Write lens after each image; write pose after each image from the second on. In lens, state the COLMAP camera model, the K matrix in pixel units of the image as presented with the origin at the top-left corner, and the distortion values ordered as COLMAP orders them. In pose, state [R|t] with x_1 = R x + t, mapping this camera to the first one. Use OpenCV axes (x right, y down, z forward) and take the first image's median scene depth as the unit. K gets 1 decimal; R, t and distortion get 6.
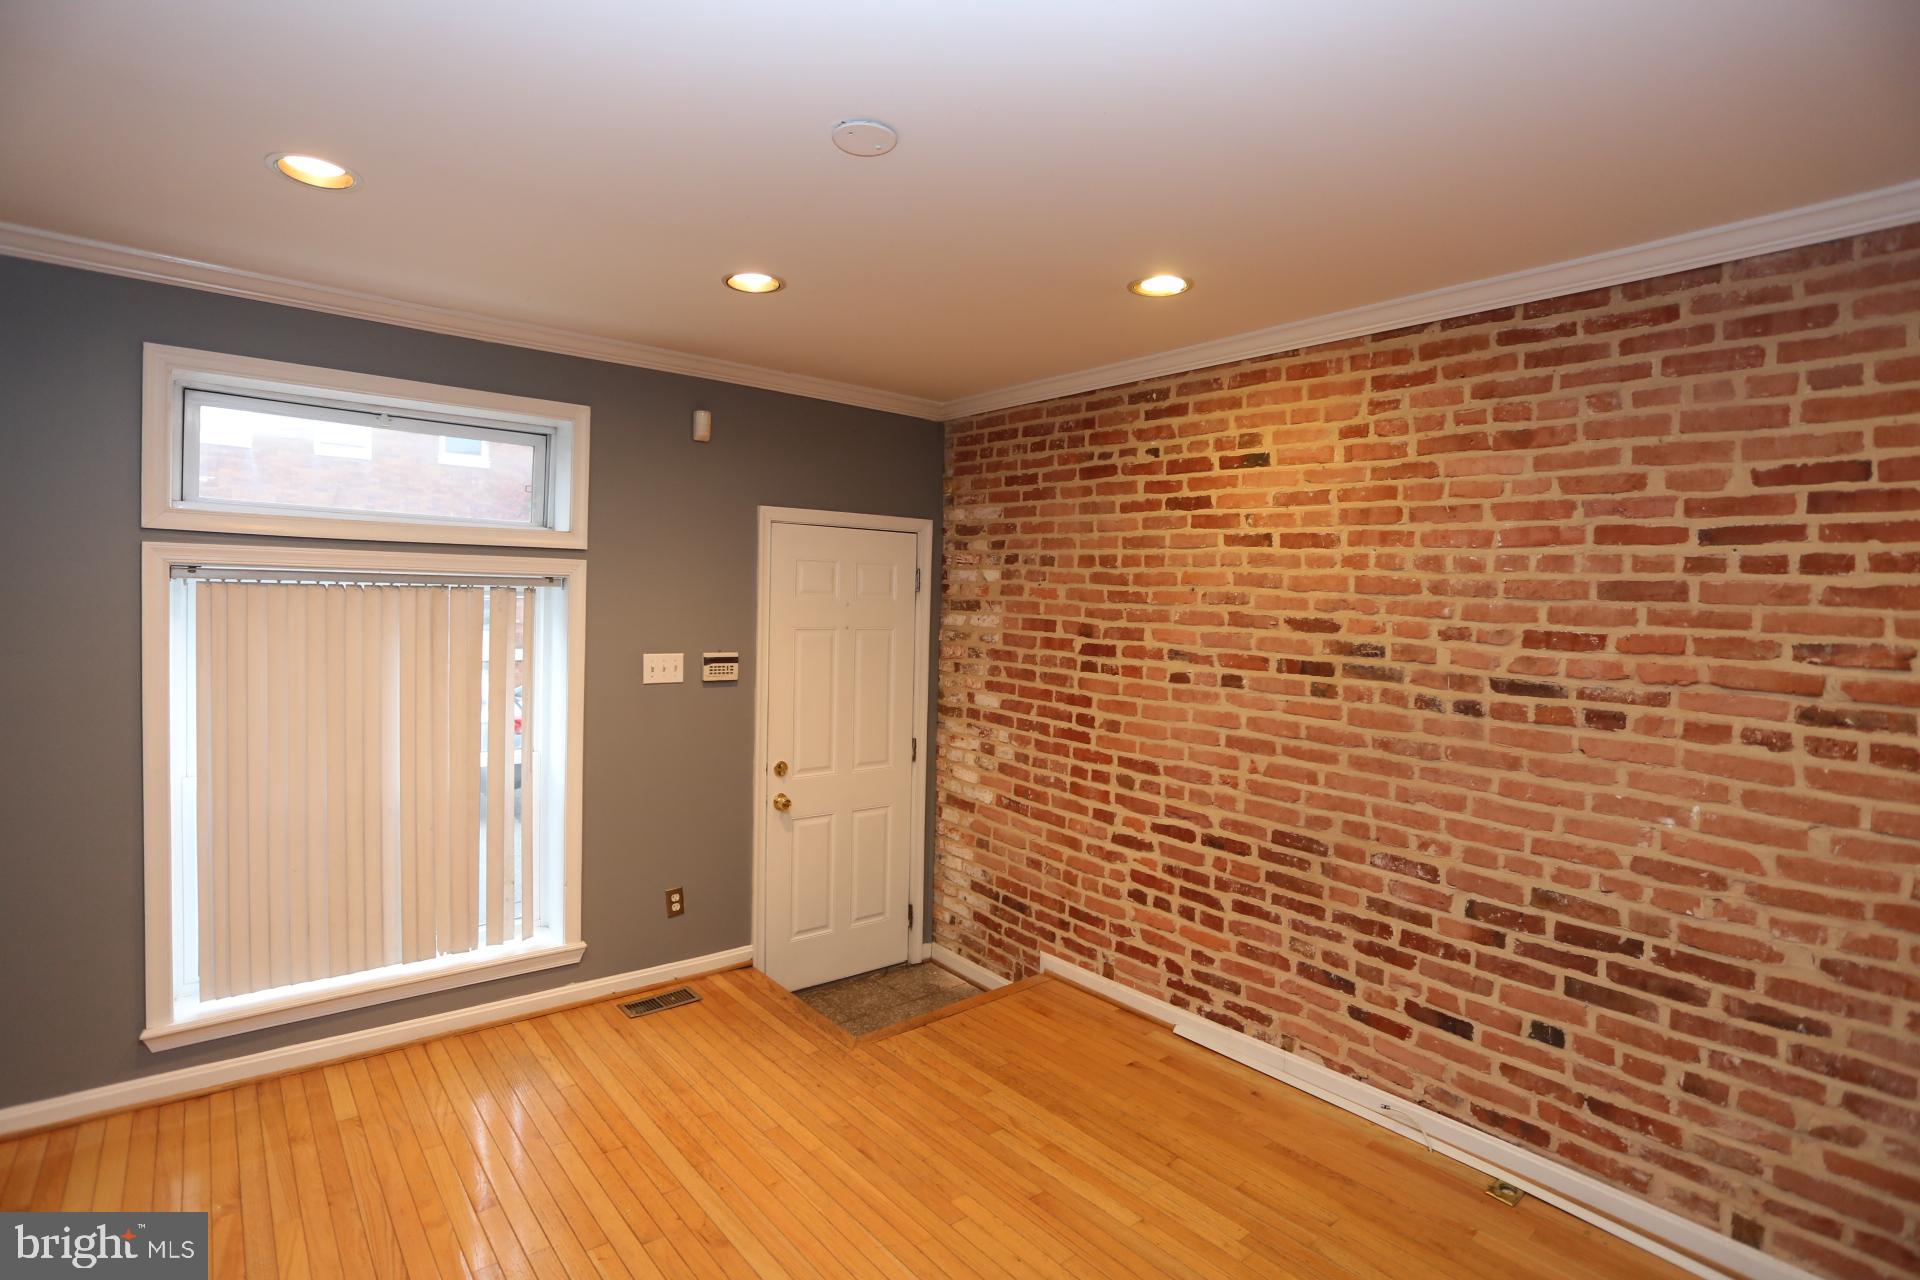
lens RADIAL K [[938.8, 0, 955.7], [0, 938.8, 632.2], [0, 0, 1]] dist [-0.067775, 0.027258]
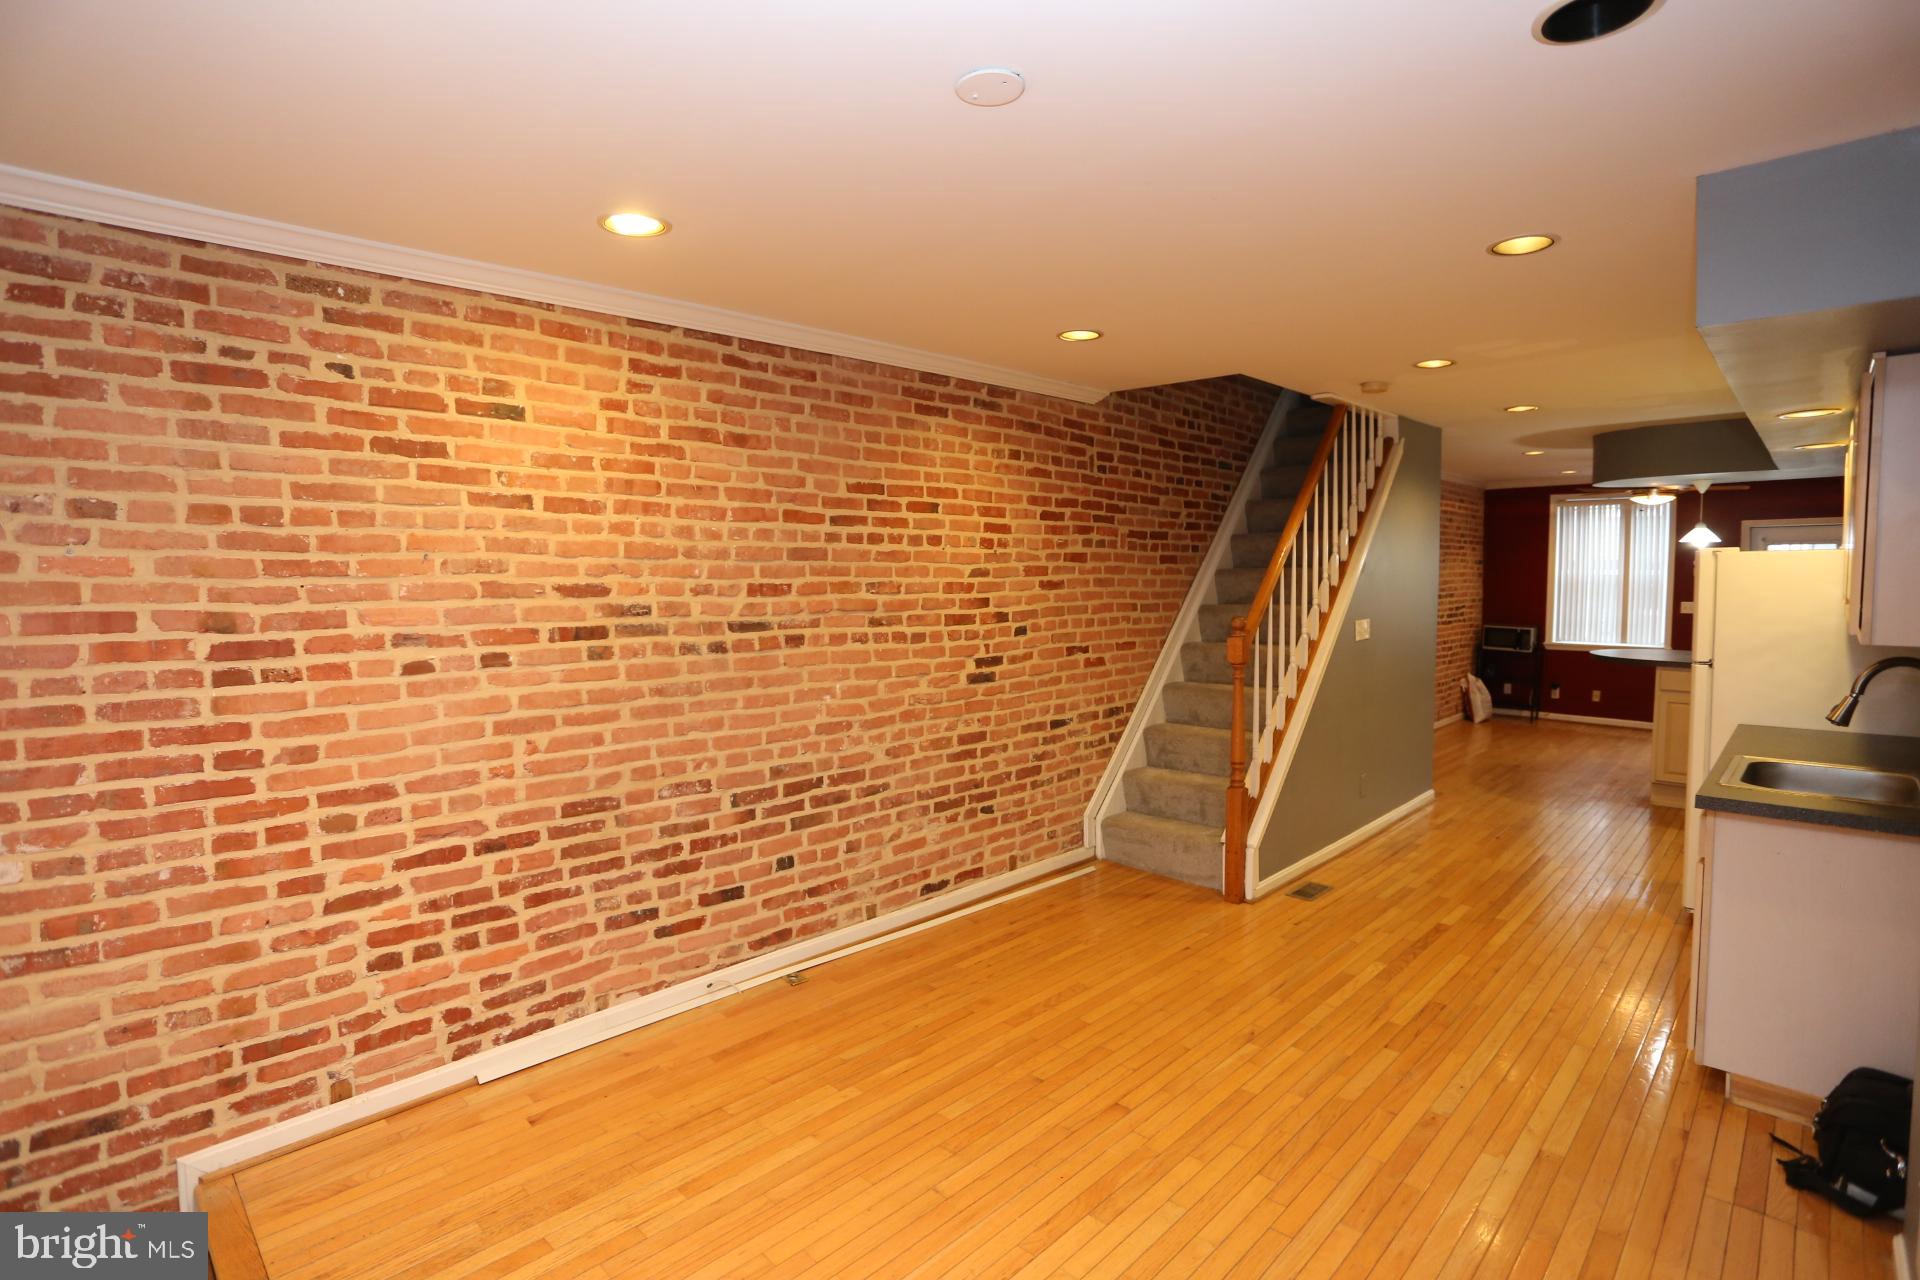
lens RADIAL K [[939.1, 0, 949.2], [0, 939.1, 634.4], [0, 0, 1]] dist [-0.088963, 0.045274]
pose [[-0.100155, -0.096284, 0.990302, -0.641750], [0.038351, 0.994194, 0.100541, -0.045339], [-0.994233, 0.048048, -0.095880, 0.693021]]
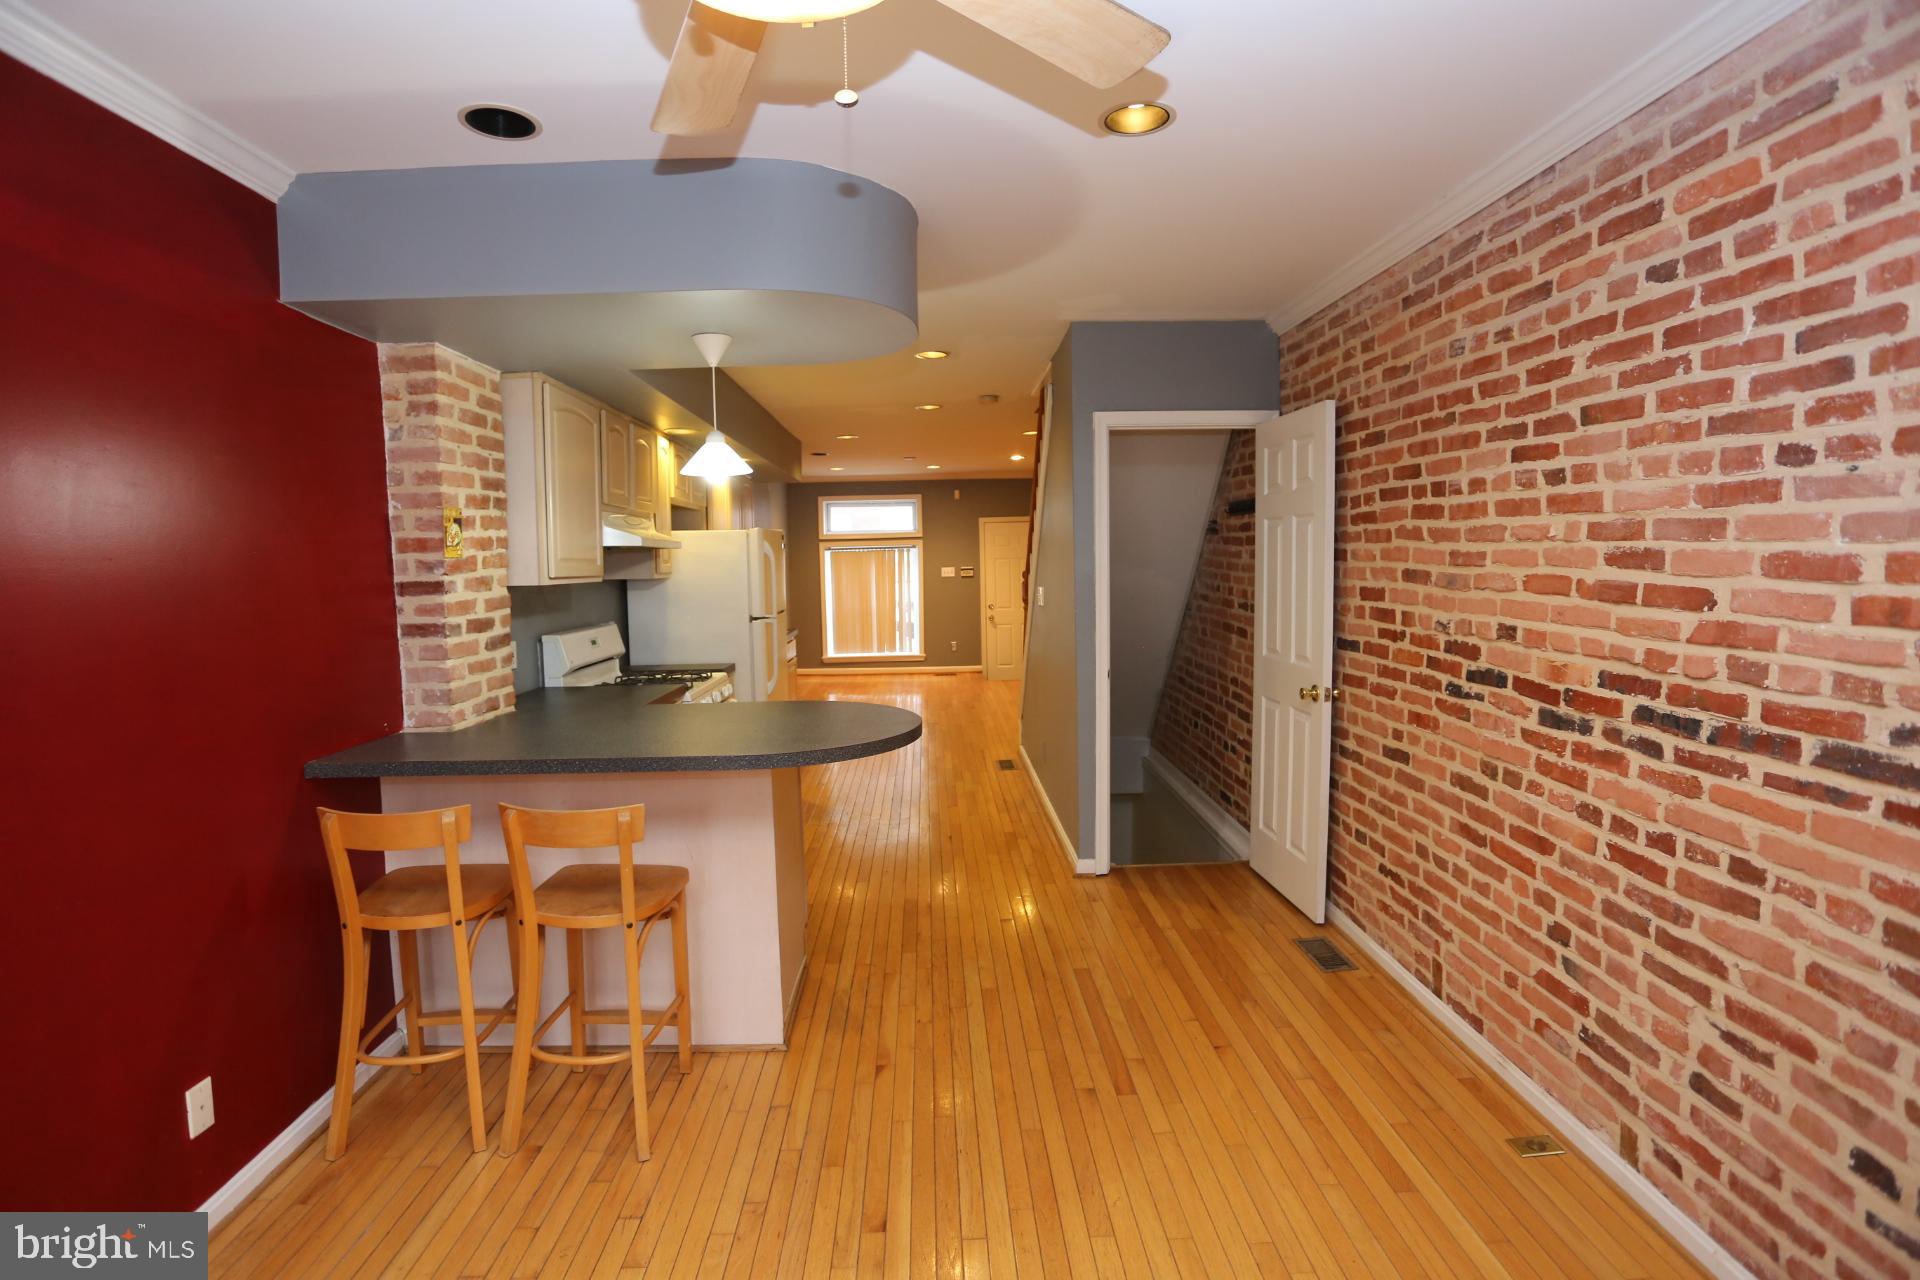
lens RADIAL K [[938.8, 0, 955.7], [0, 938.8, 632.2], [0, 0, 1]] dist [-0.067775, 0.027258]
pose [[0.787260, 0.007695, -0.616573, 2.010266], [0.020293, 0.999057, 0.038380, 0.144171], [0.616287, -0.042727, 0.786362, -1.810402]]
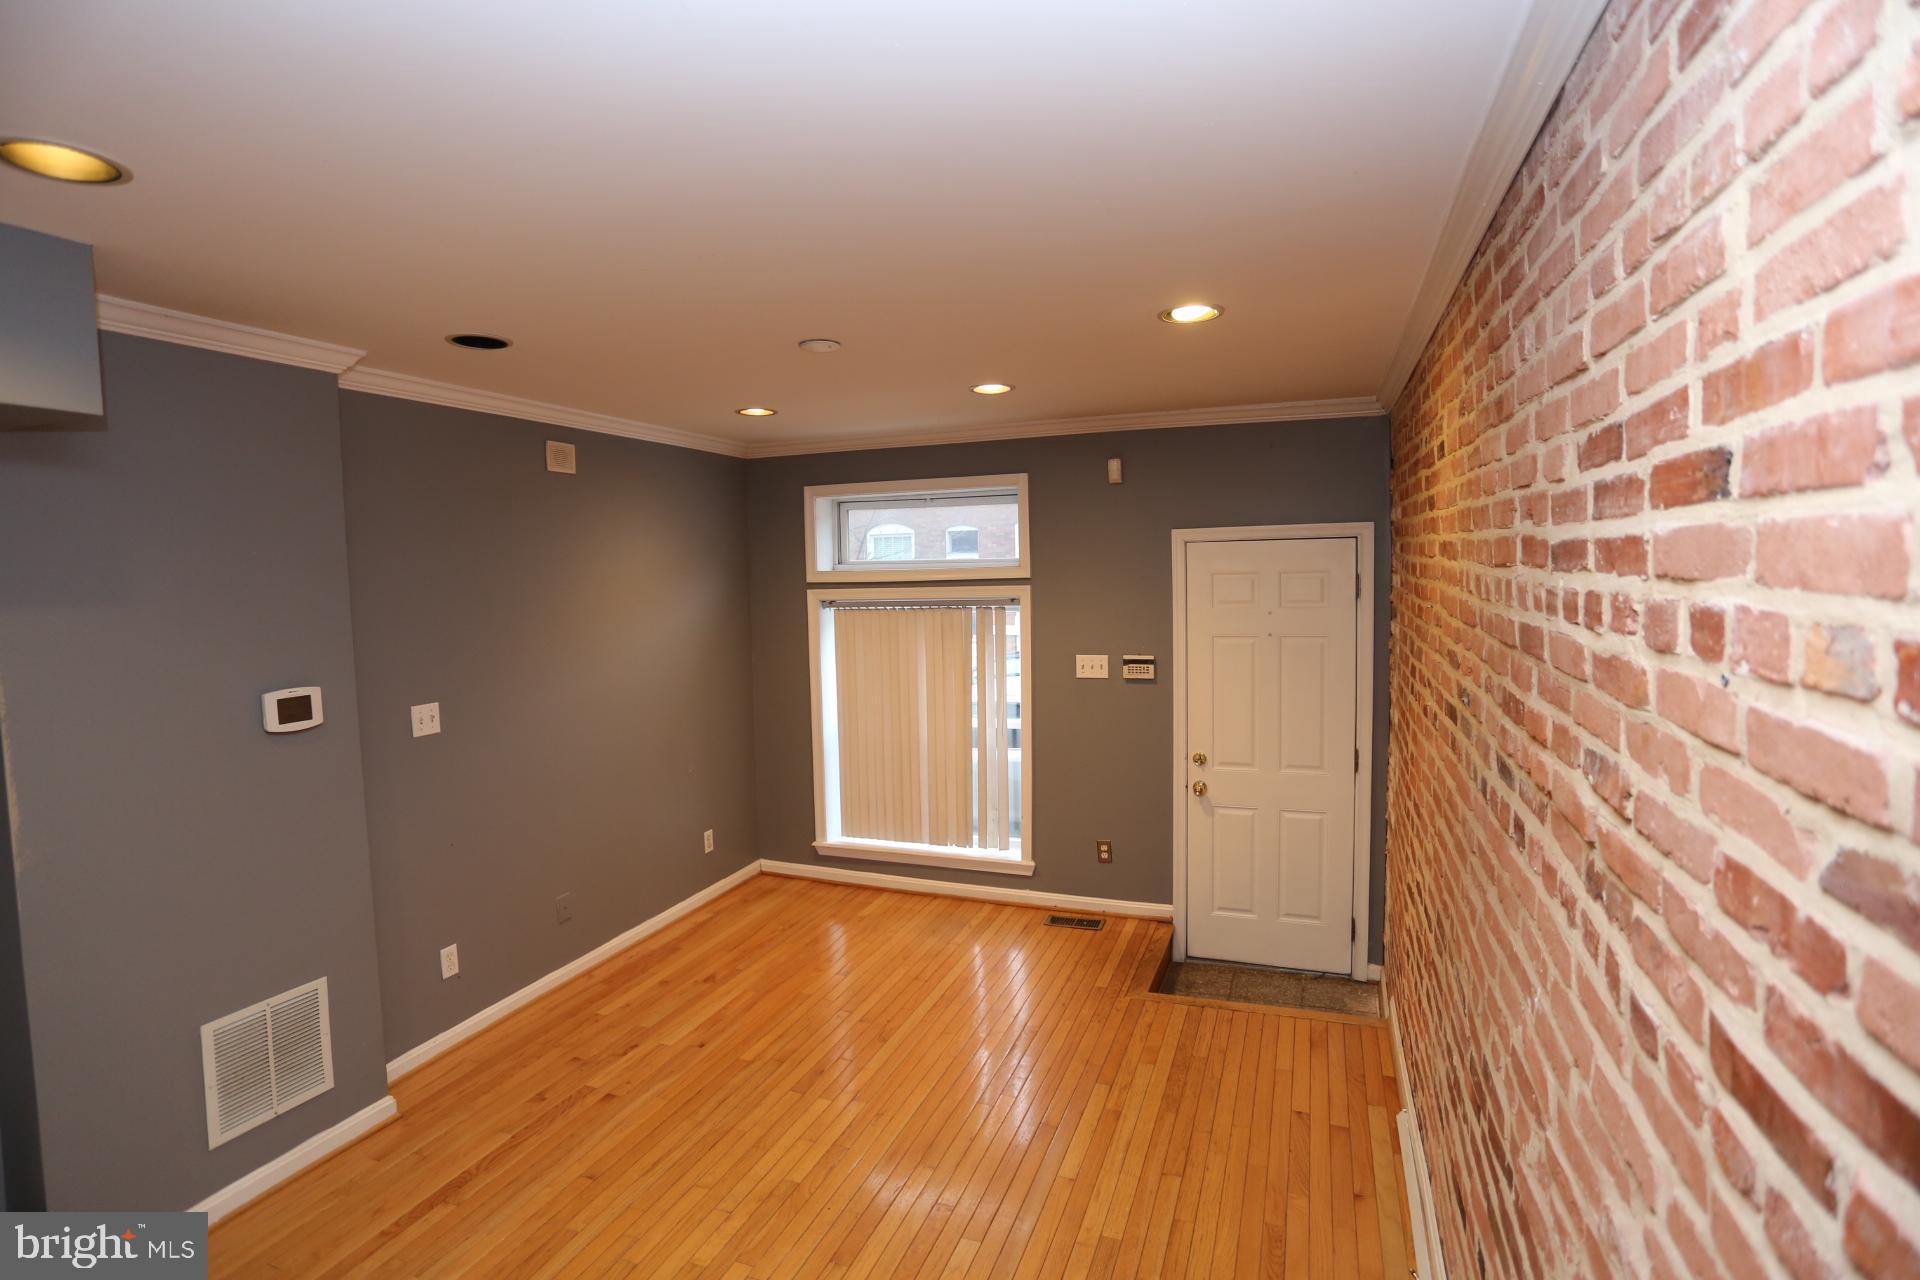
lens RADIAL K [[938.8, 0, 955.7], [0, 938.8, 632.2], [0, 0, 1]] dist [-0.067775, 0.027258]
pose [[0.489417, 0.022917, -0.871749, 0.843775], [0.006786, 0.999524, 0.030086, -0.056957], [0.872024, -0.020640, 0.489028, 0.249772]]
